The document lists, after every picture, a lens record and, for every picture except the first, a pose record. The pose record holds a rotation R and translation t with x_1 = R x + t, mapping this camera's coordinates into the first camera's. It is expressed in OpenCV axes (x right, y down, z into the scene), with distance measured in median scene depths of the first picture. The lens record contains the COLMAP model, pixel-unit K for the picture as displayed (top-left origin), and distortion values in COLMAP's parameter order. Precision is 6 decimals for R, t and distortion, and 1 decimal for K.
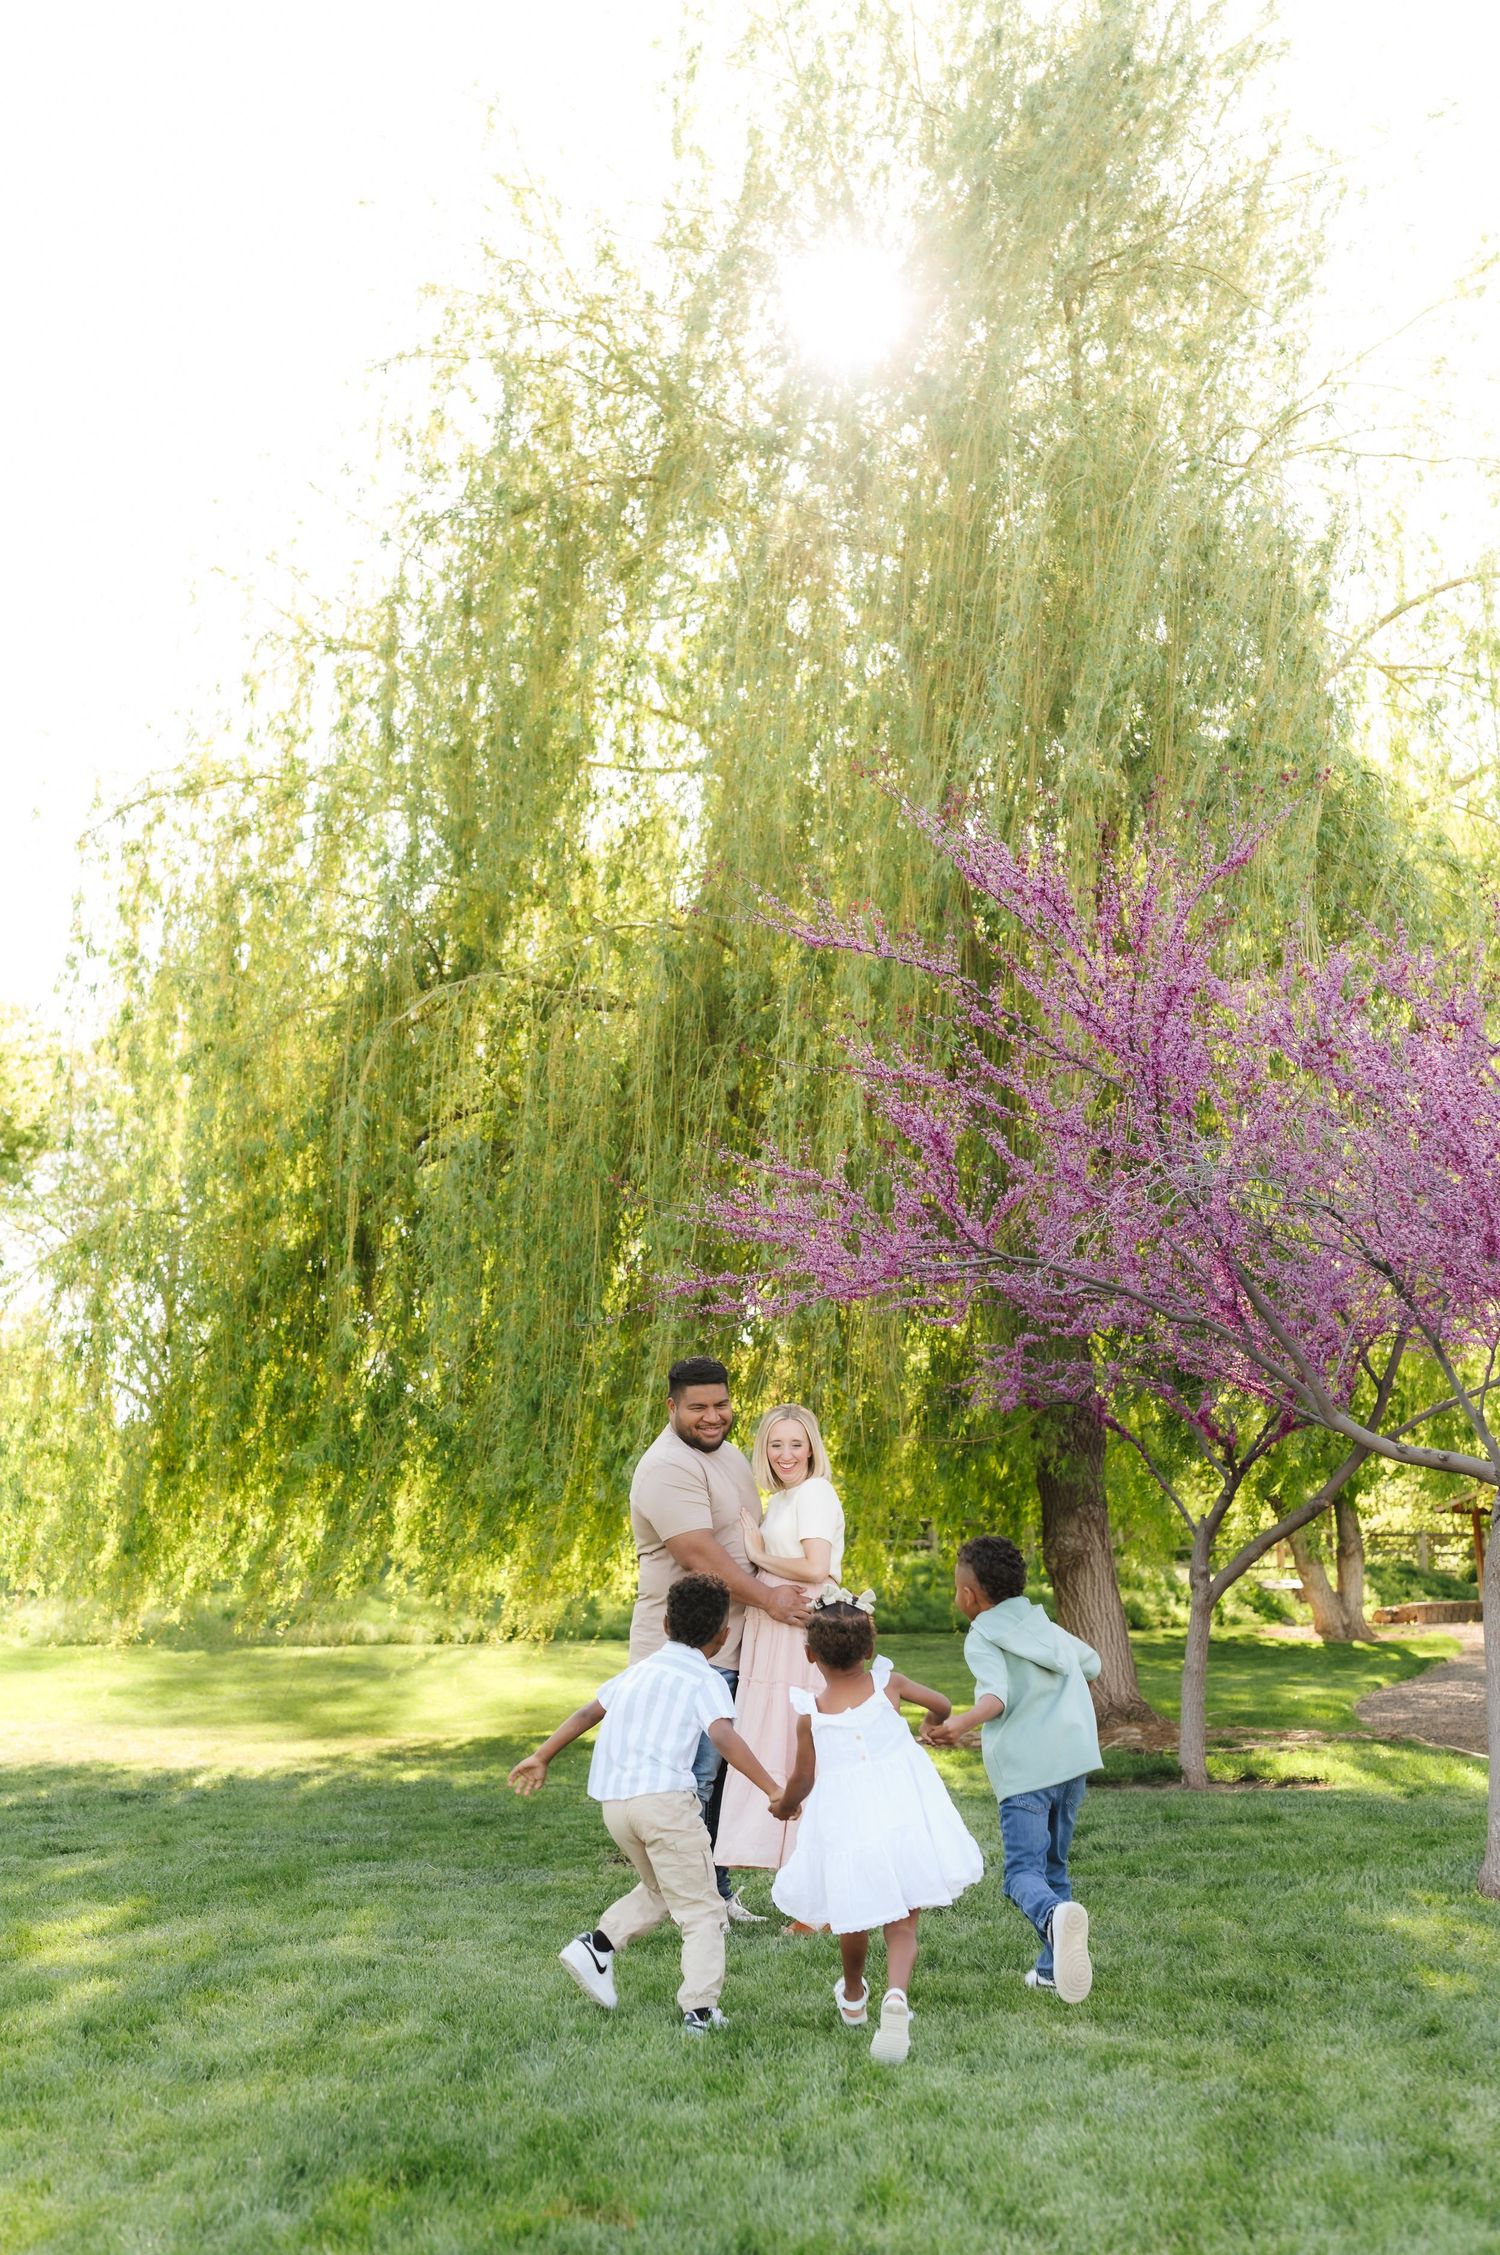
lens RADIAL K [[2299.6, 0, 725.3], [0, 2299.6, 1166.5], [0, 0, 1]] dist [-0.008673, -0.009691]
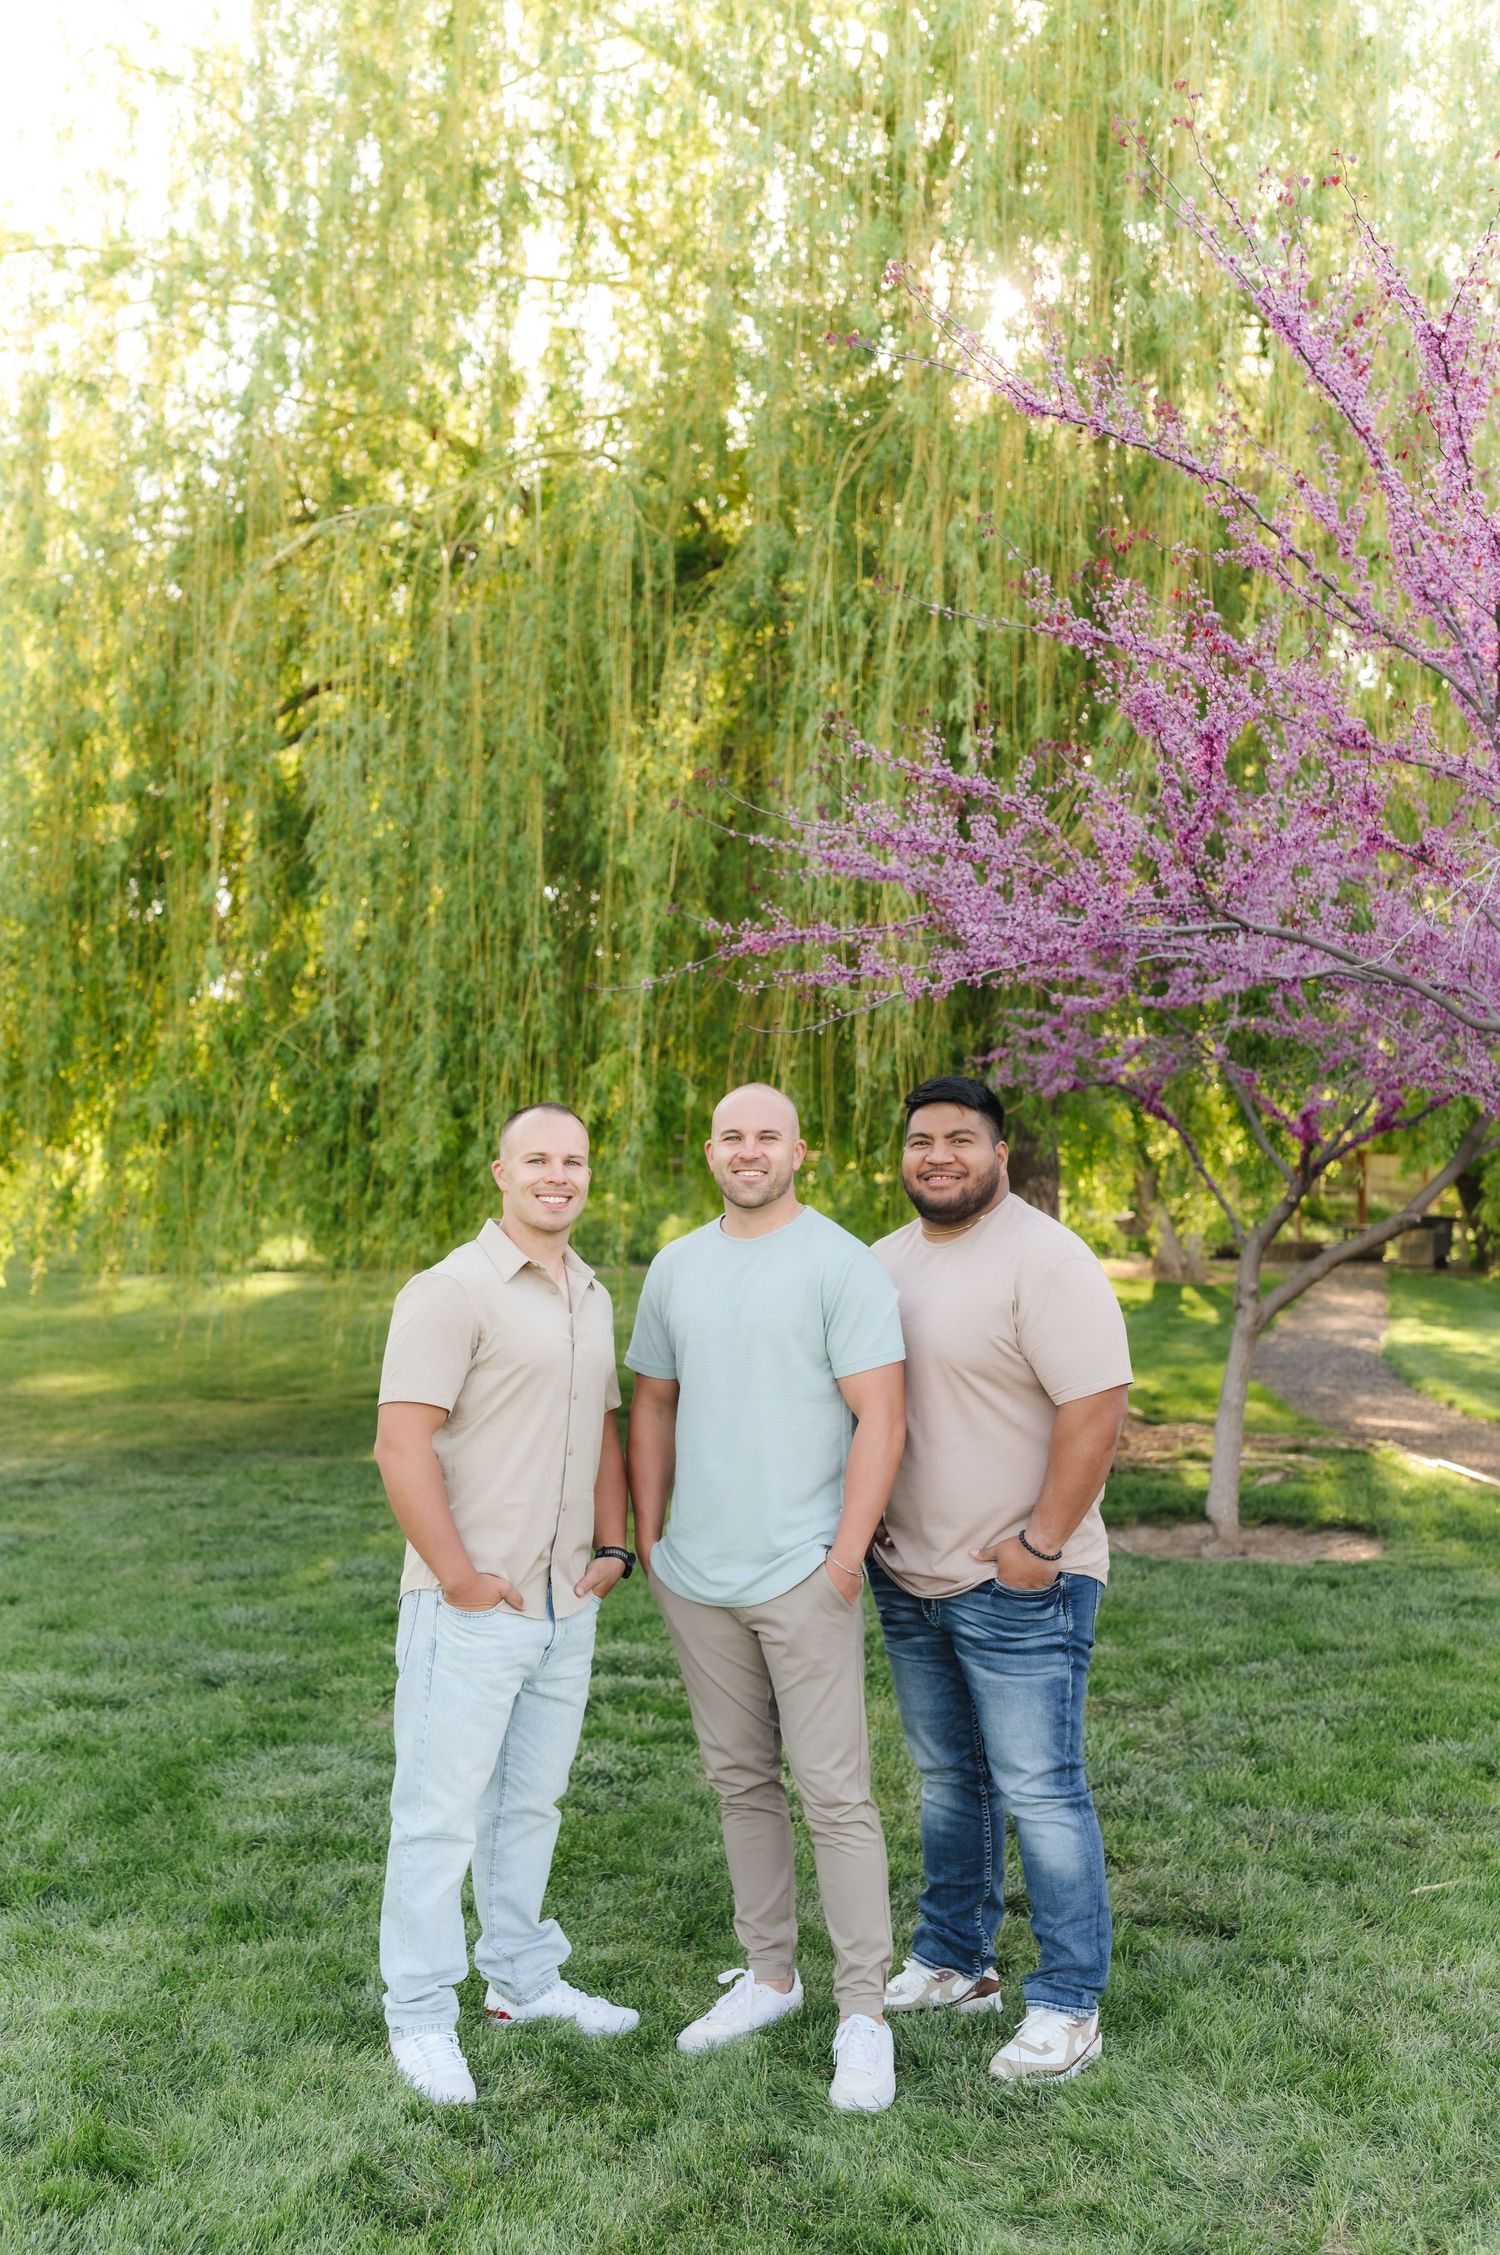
lens RADIAL K [[2273.3, 0, 747.9], [0, 2273.3, 1150.8], [0, 0, 1]] dist [0.039918, -0.016208]
pose [[0.994637, 0.029950, 0.098996, -0.043319], [-0.045735, 0.985854, 0.161249, 0.002111], [-0.092767, -0.164911, 0.981936, 0.161307]]
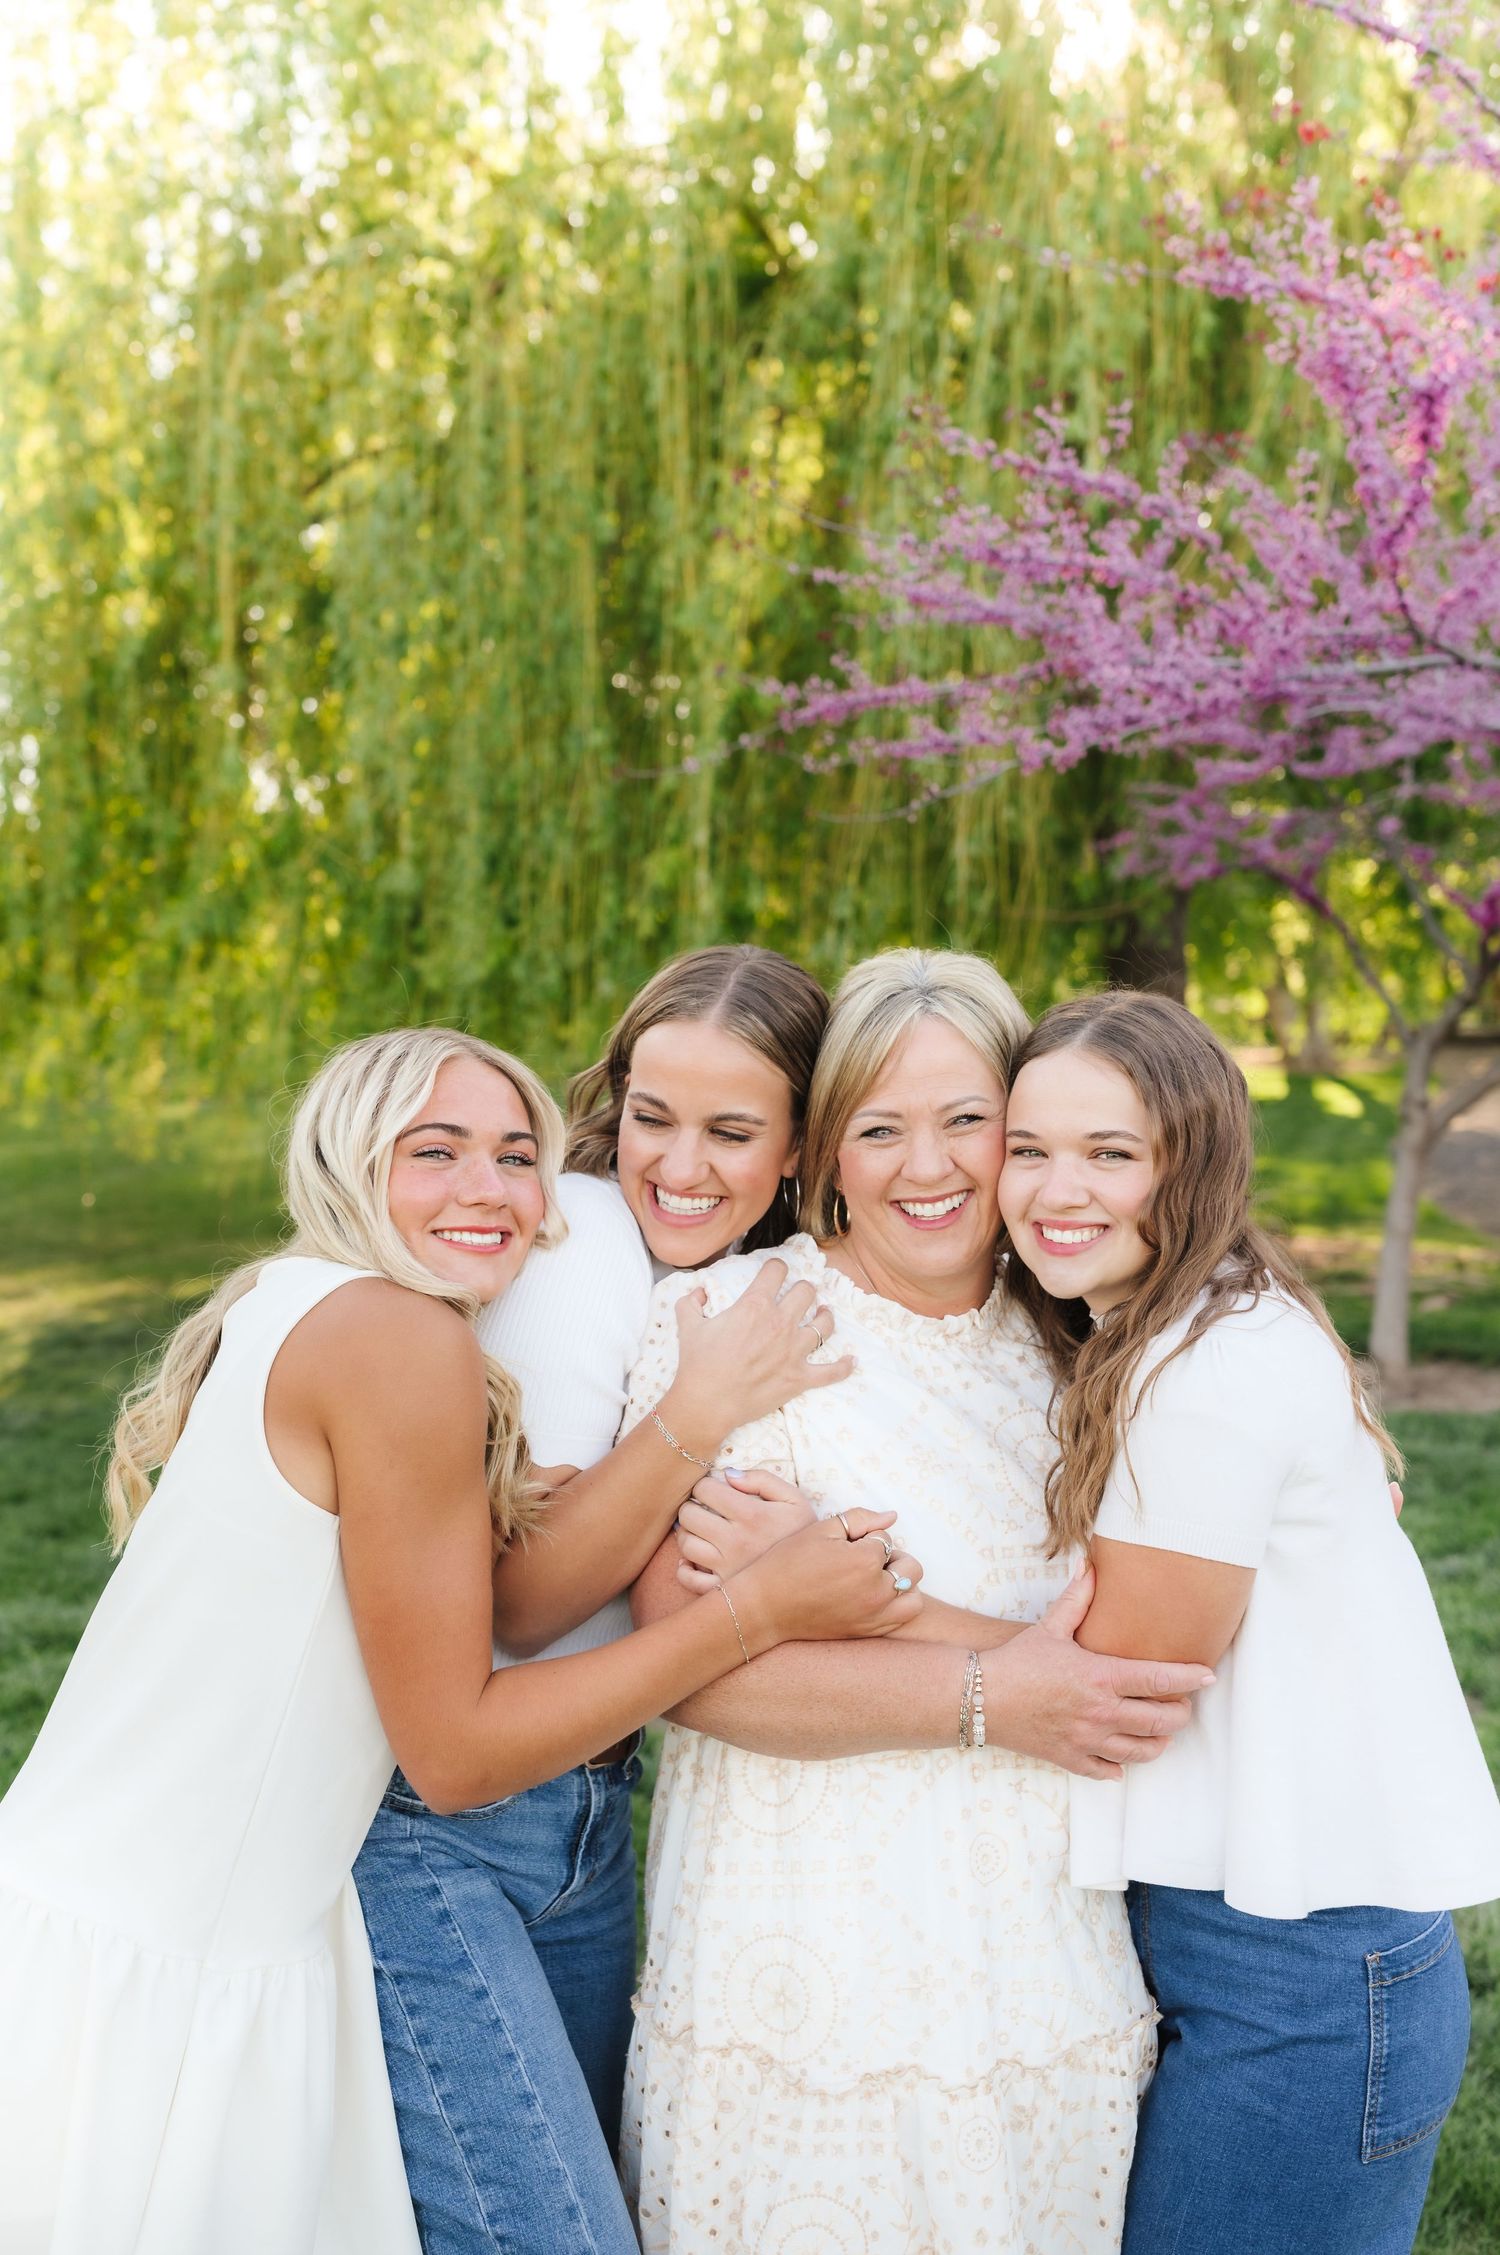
lens RADIAL K [[2299.6, 0, 725.3], [0, 2299.6, 1166.5], [0, 0, 1]] dist [-0.008673, -0.009691]
pose [[0.998937, -0.004861, 0.045832, -0.033945], [-0.007064, 0.966525, 0.256475, 0.009215], [-0.045544, -0.256527, 0.965464, 0.225606]]
